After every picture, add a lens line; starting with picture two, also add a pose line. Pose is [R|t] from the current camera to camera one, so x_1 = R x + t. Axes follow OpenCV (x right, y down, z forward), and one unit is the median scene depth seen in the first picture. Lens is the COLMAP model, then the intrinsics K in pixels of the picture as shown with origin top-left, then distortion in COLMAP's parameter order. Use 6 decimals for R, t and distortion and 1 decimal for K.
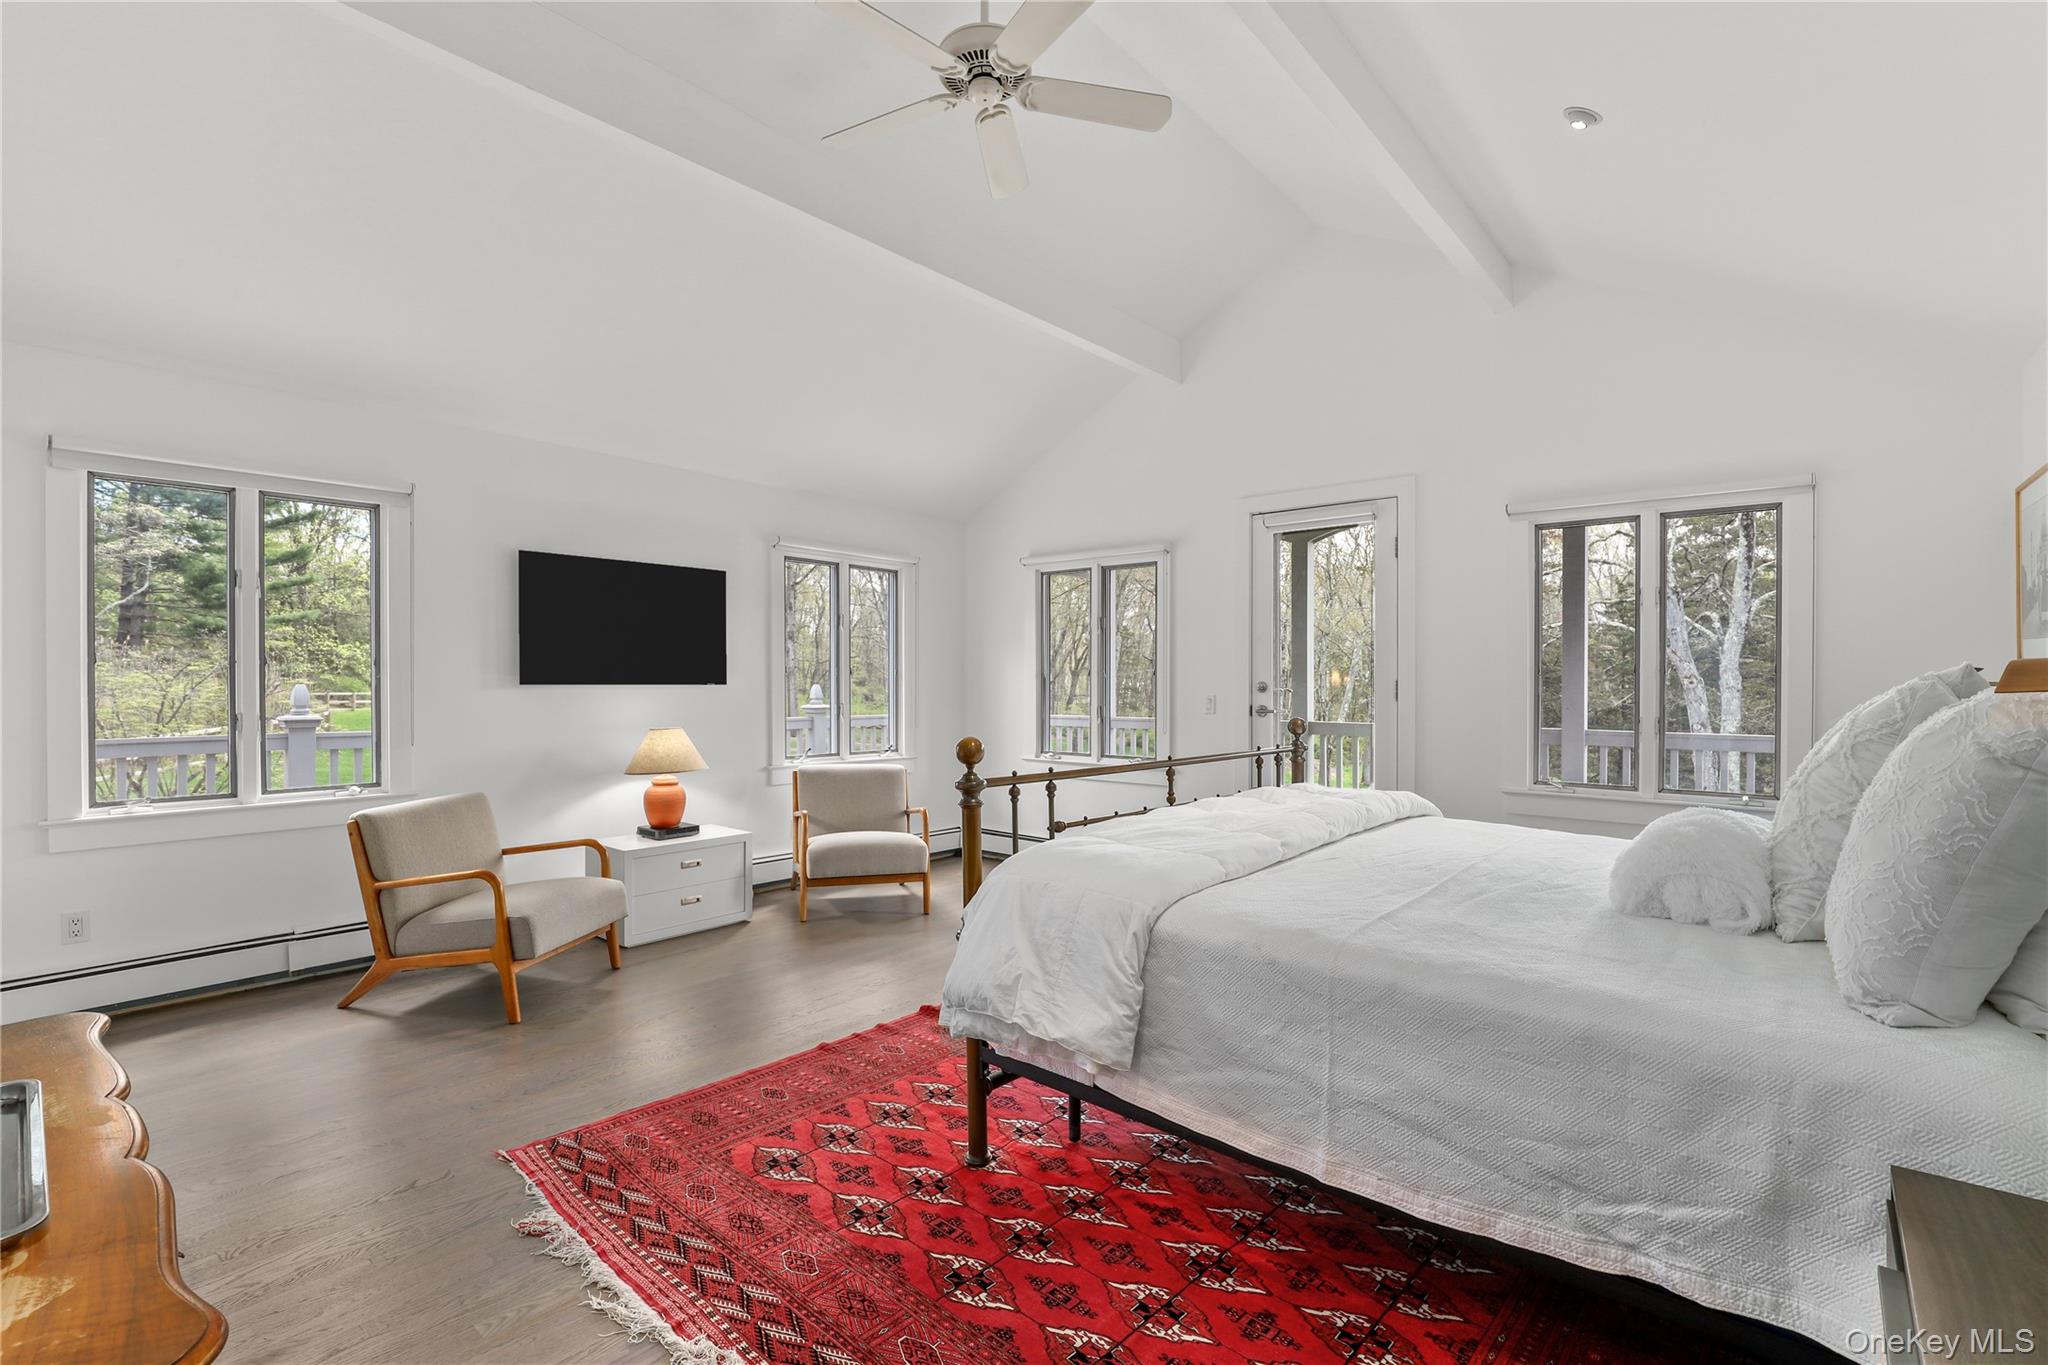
lens RADIAL K [[937.7, 0, 1024.0], [0, 937.7, 682.5], [0, 0, 1]] dist [-0.001950, 0.000055]
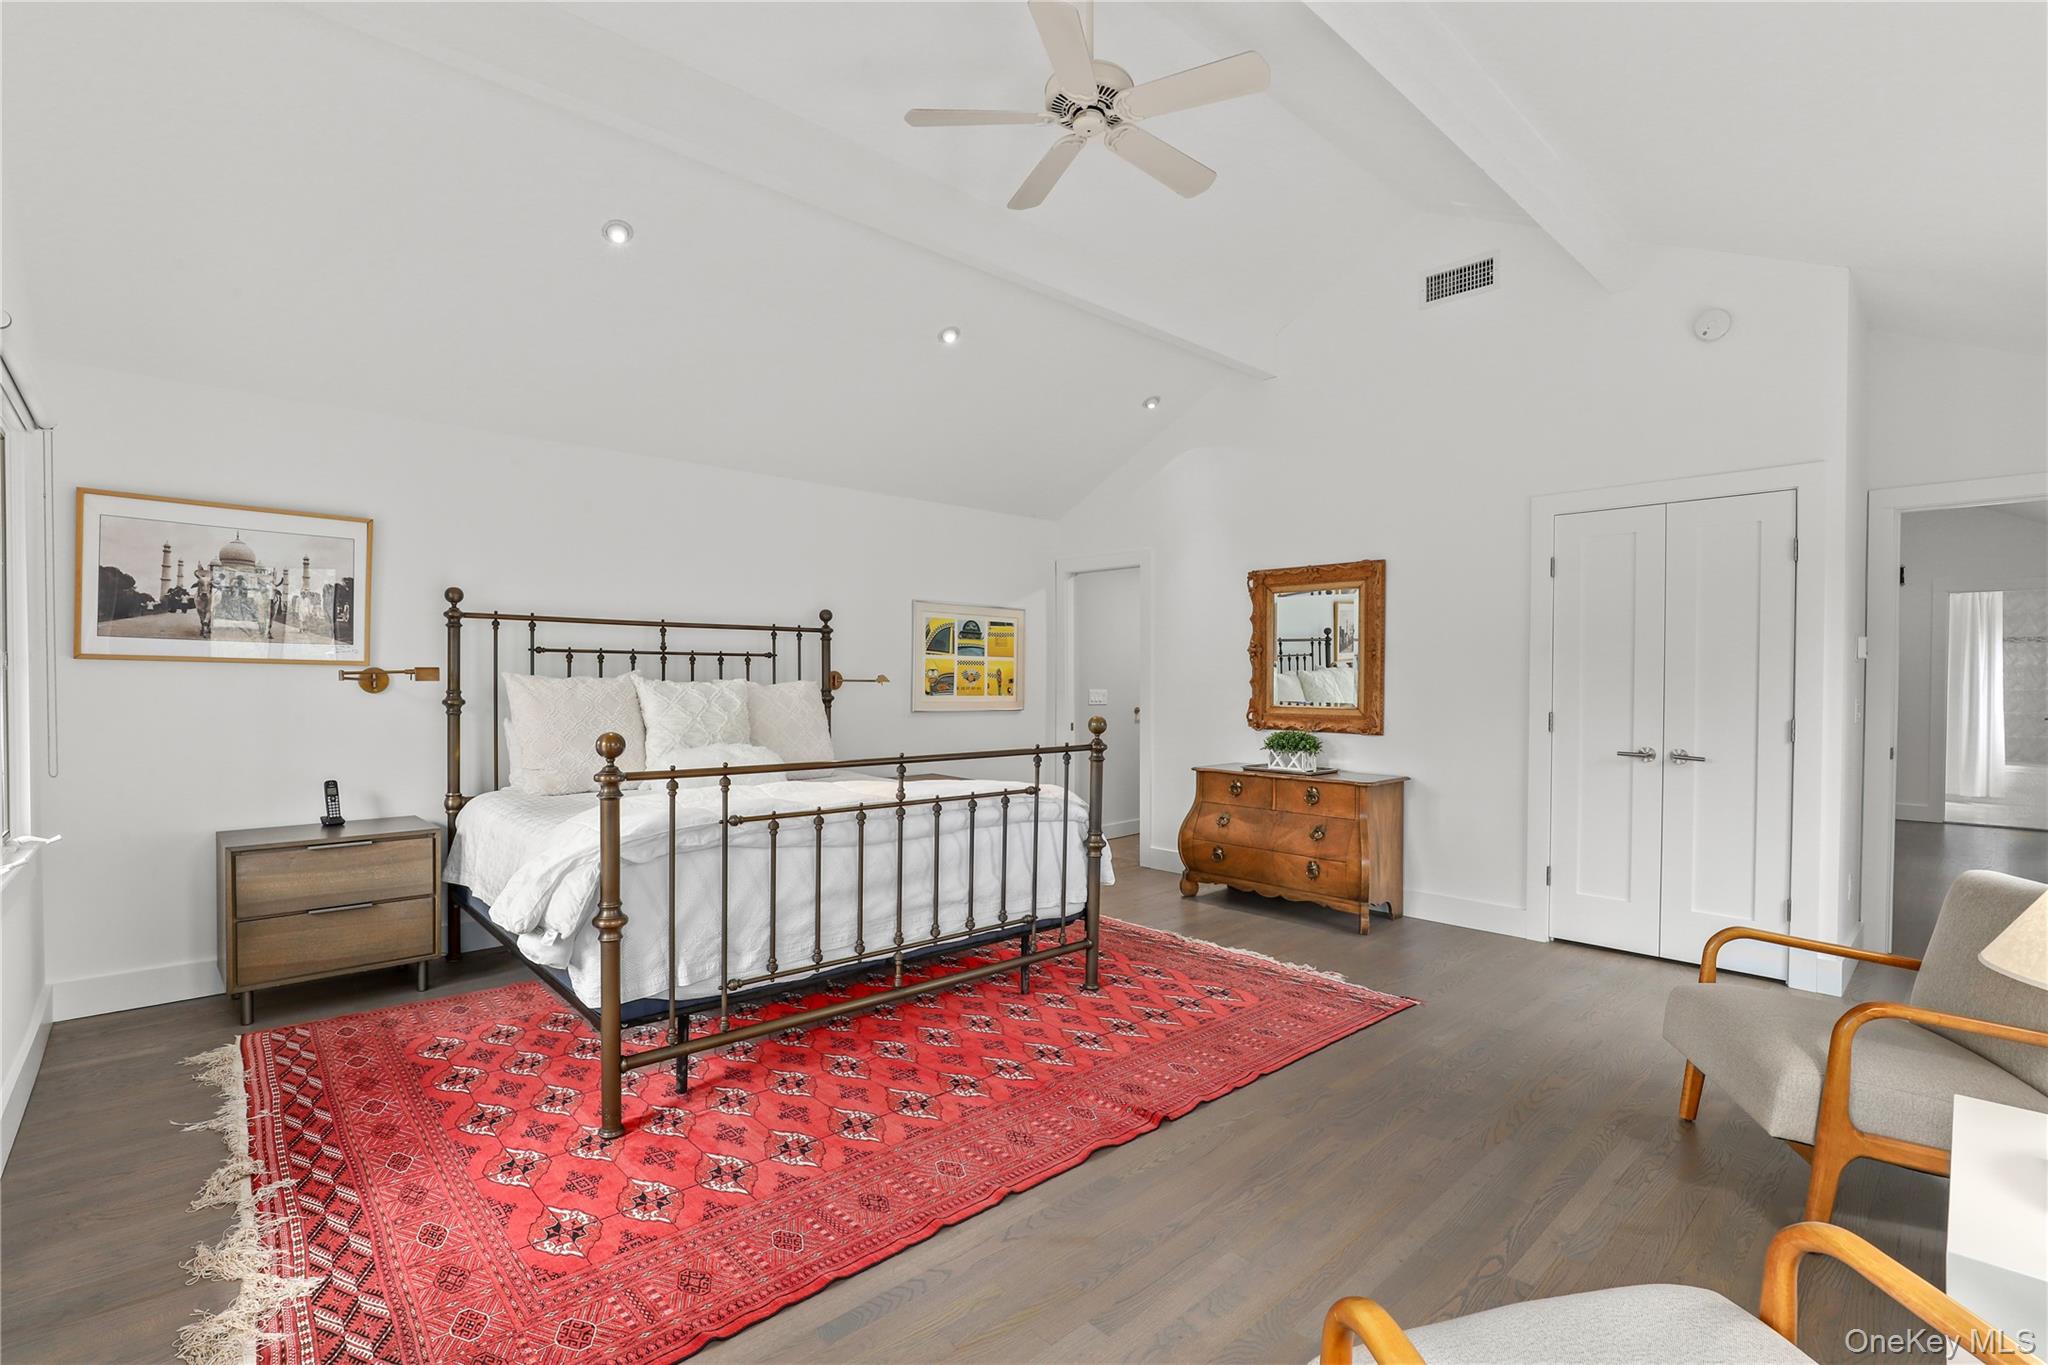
lens RADIAL K [[937.7, 0, 1024.0], [0, 937.7, 682.5], [0, 0, 1]] dist [-0.001950, 0.000055]
pose [[-0.993242, -0.005718, 0.115917, -0.123908], [-0.003997, 0.999878, 0.015070, -0.026678], [-0.115989, 0.014505, -0.993145, 2.767588]]
